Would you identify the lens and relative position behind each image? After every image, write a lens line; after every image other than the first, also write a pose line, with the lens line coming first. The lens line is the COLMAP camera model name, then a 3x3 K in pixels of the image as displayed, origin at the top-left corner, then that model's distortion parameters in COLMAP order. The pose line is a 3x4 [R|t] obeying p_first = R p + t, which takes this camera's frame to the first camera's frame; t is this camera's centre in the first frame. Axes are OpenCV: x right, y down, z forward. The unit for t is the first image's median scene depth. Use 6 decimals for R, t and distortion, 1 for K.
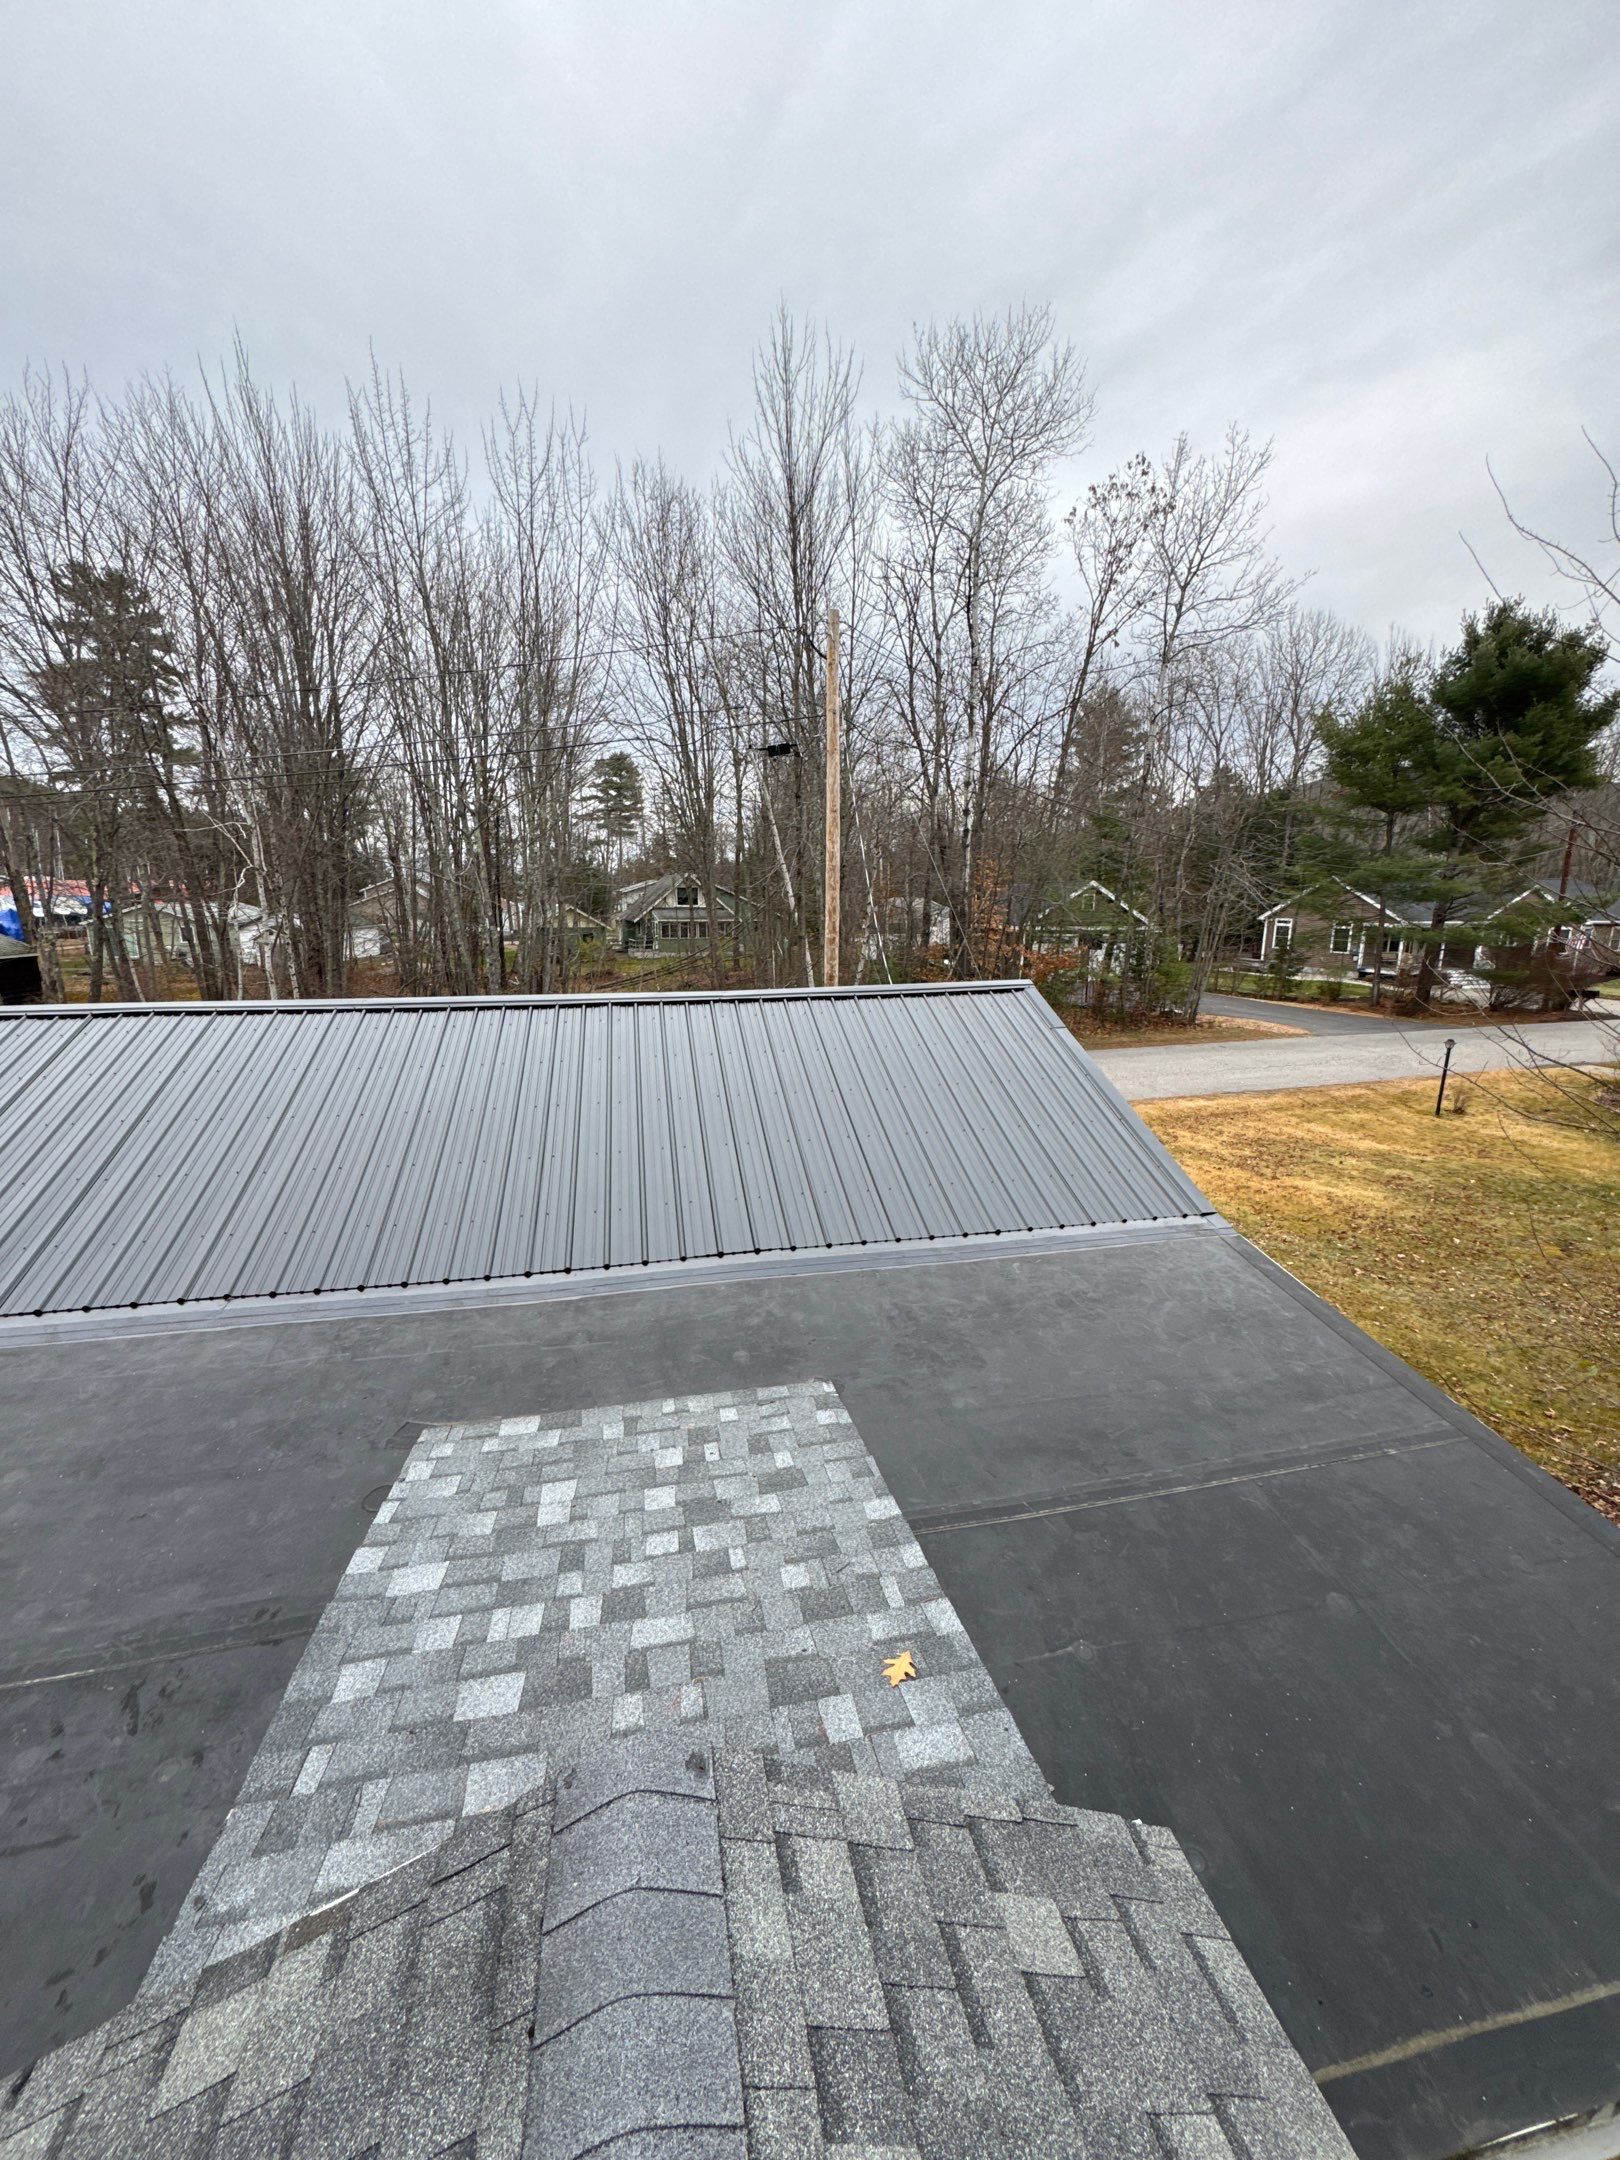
lens RADIAL K [[862.6, 0, 811.9], [0, 862.6, 1077.1], [0, 0, 1]] dist [-0.003970, 0.000579]
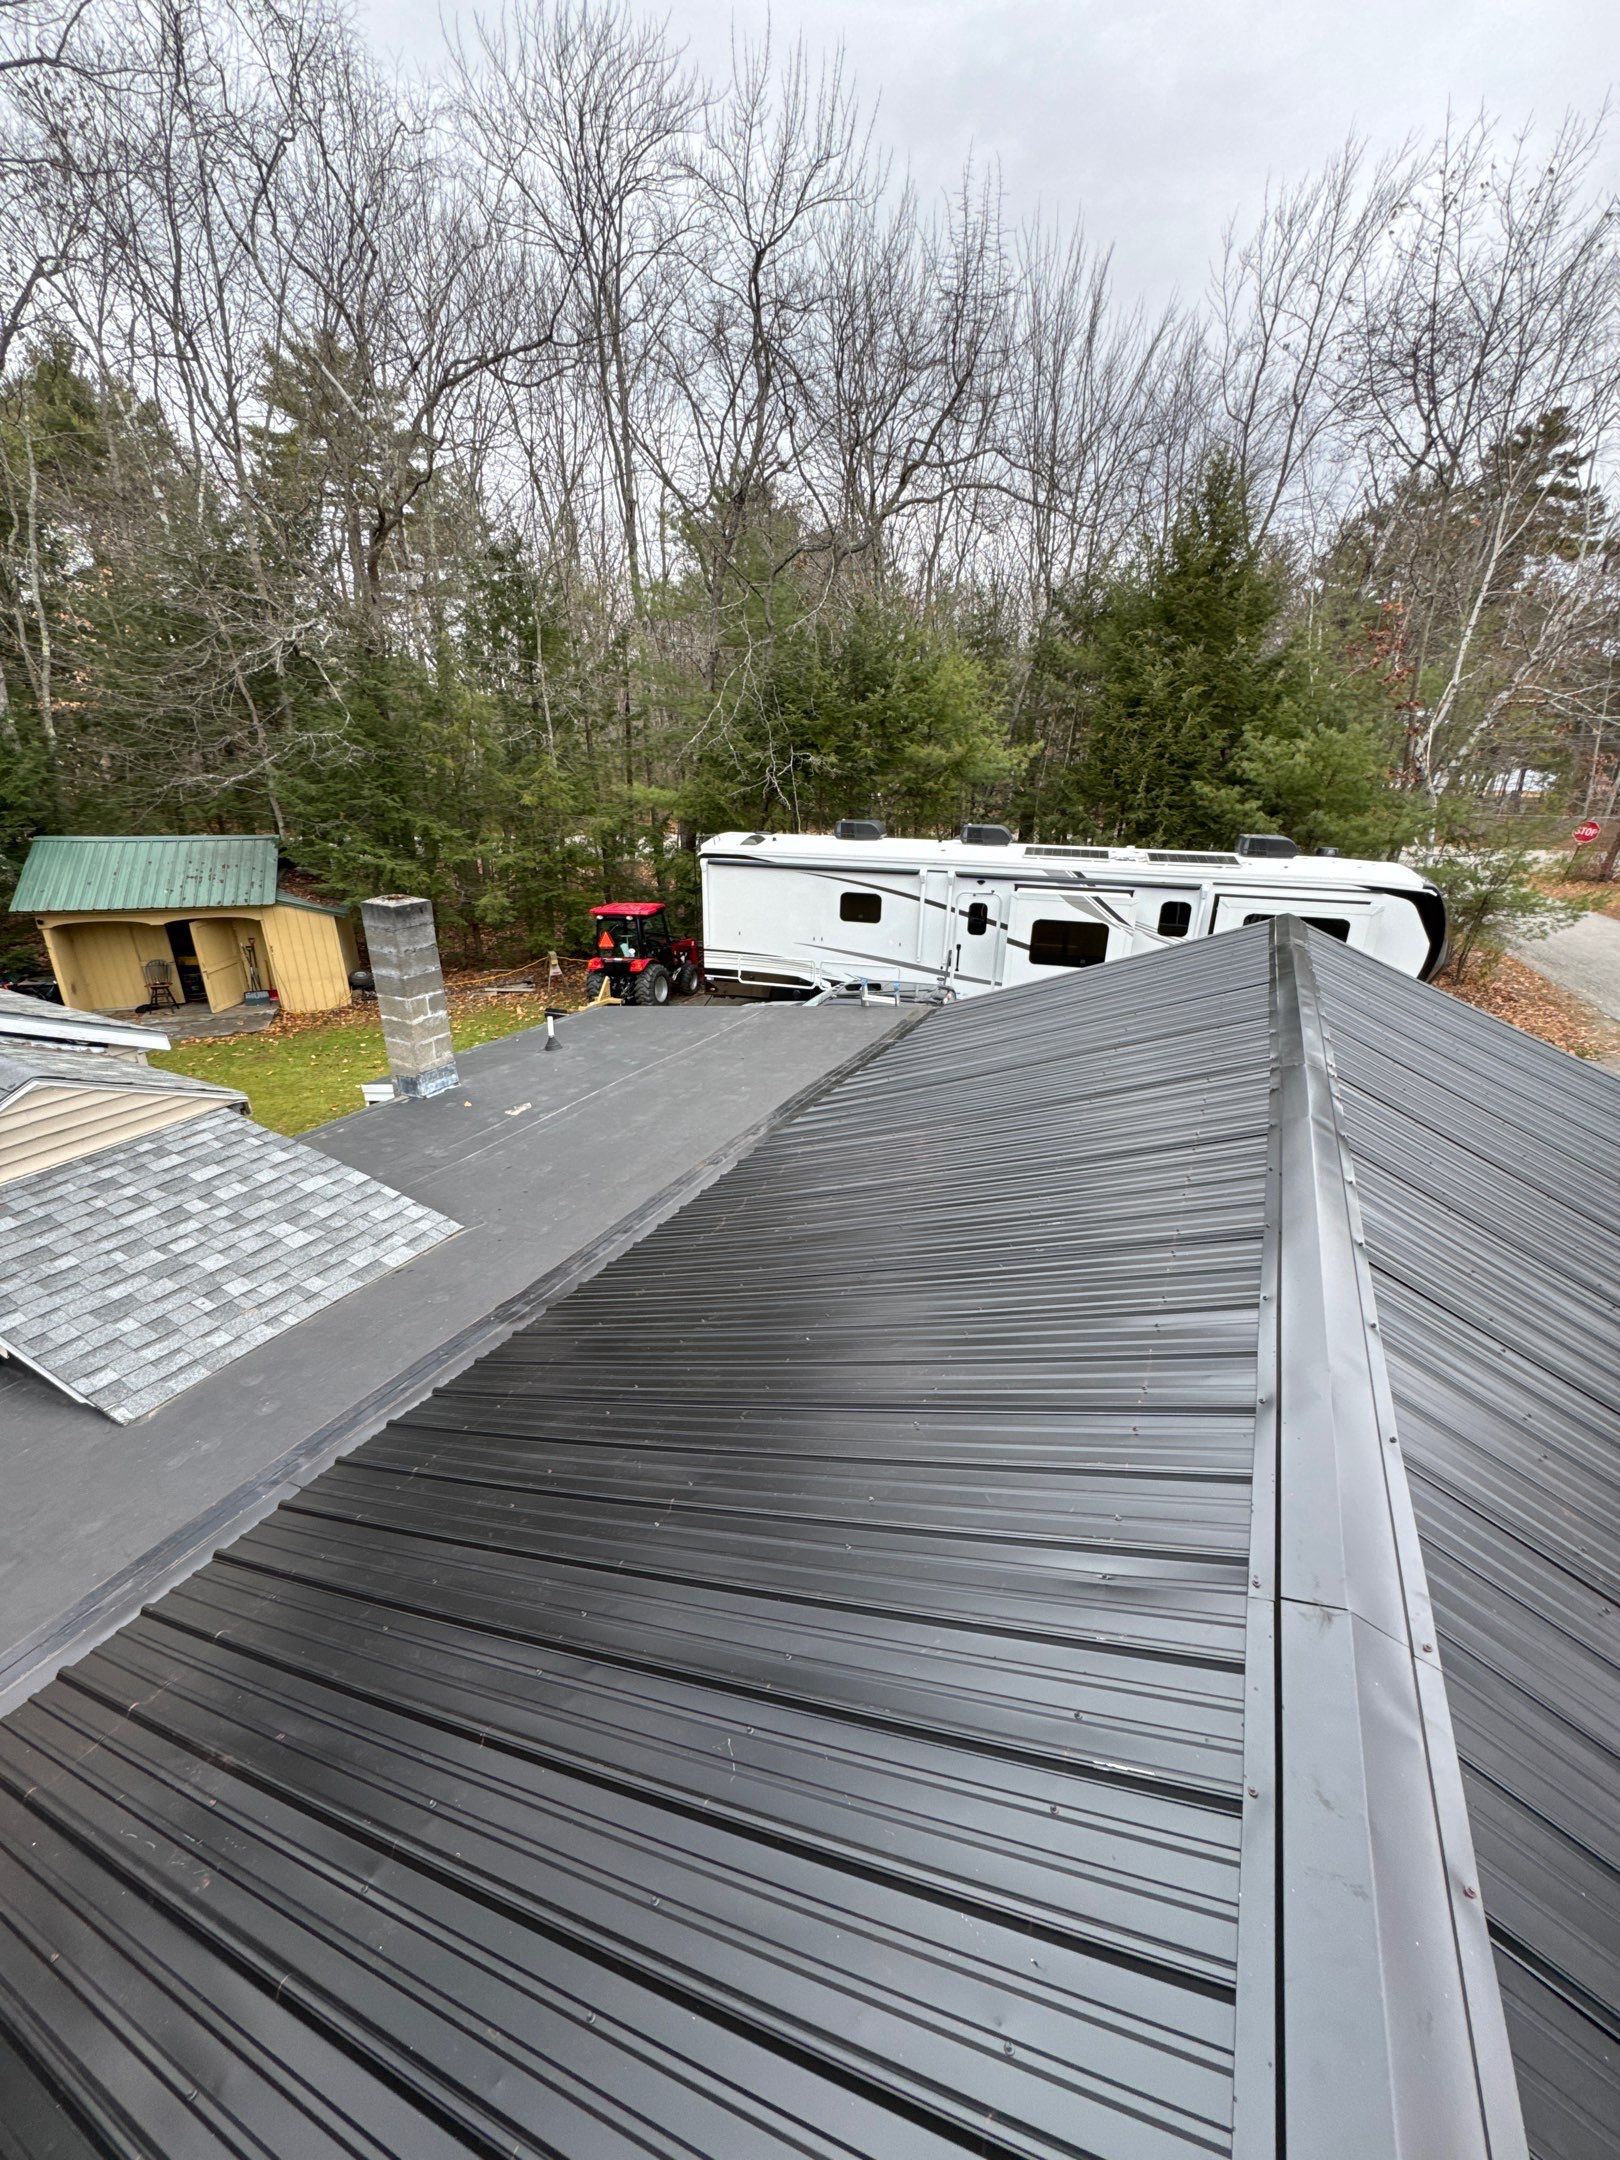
lens RADIAL K [[862.6, 0, 808.2], [0, 862.6, 1076.3], [0, 0, 1]] dist [-0.003970, 0.000579]
pose [[-0.626156, 0.267842, -0.732250, 0.029250], [-0.181818, 0.863096, 0.471177, -0.109076], [0.758202, 0.428167, -0.491734, 0.401863]]
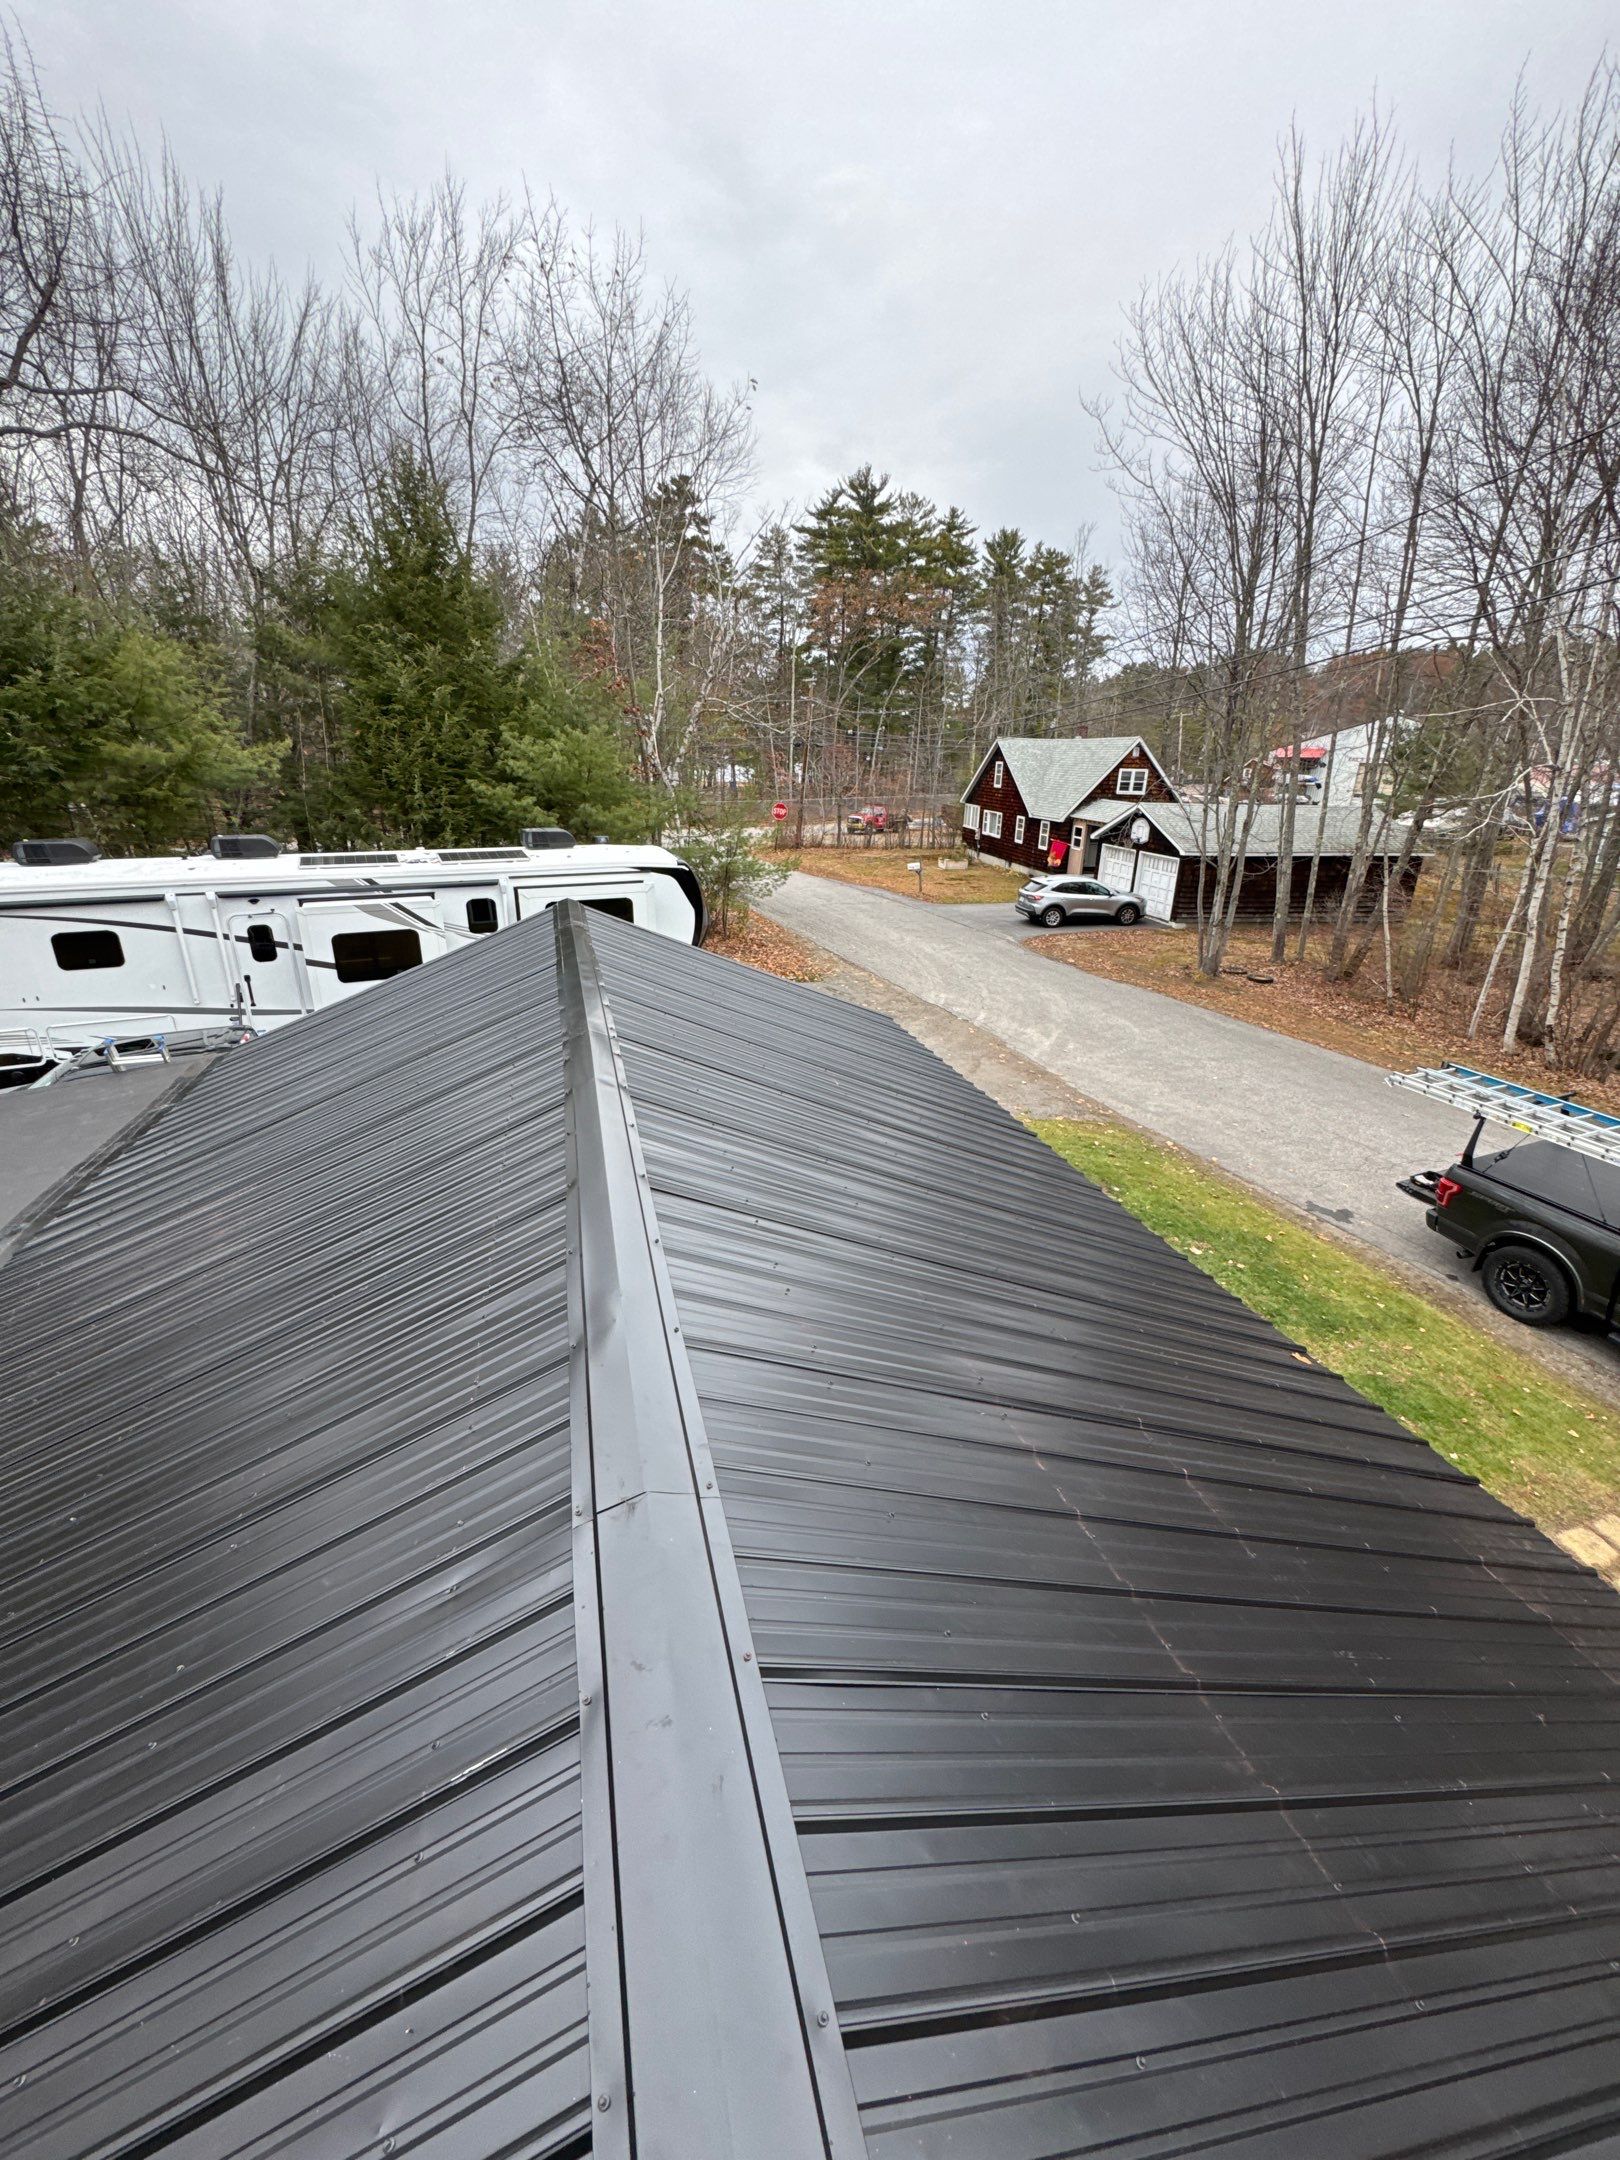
lens RADIAL K [[862.6, 0, 814.0], [0, 862.6, 1075.1], [0, 0, 1]] dist [-0.003970, 0.000579]
pose [[0.073992, 0.343829, -0.936112, 0.025283], [-0.227311, 0.919791, 0.319867, -0.112216], [0.971007, 0.189121, 0.146213, 0.416254]]
